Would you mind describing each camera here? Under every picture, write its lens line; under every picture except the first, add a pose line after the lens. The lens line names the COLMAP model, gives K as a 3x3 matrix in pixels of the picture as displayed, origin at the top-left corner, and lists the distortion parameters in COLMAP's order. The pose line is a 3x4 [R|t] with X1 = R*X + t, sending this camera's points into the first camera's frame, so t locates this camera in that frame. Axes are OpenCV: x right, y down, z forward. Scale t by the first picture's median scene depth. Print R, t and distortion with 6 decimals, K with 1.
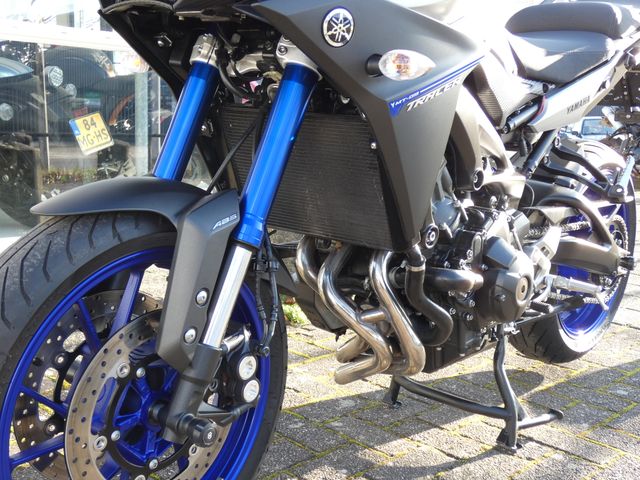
lens RADIAL K [[805.3, 0, 323.3], [0, 805.3, 245.2], [0, 0, 1]] dist [0.009298, 0.000000]
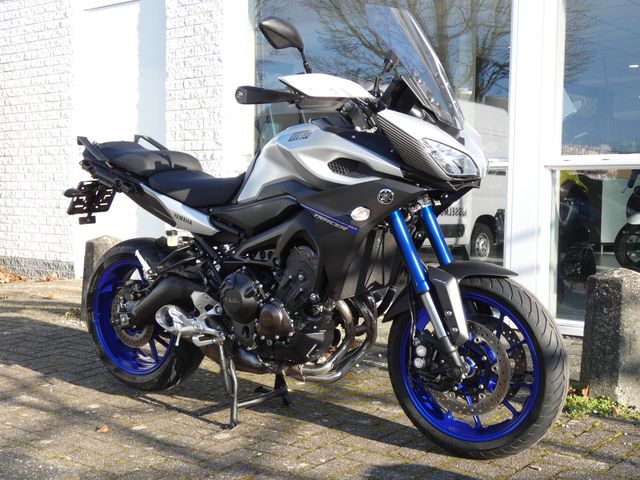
lens RADIAL K [[894.3, 0, 314.0], [0, 894.3, 237.3], [0, 0, 1]] dist [0.093789, 0.000000]
pose [[0.055711, 0.014808, -0.998337, 2.287395], [-0.151054, 0.988506, 0.006233, -0.183409], [0.986954, 0.150456, 0.057307, 1.057326]]
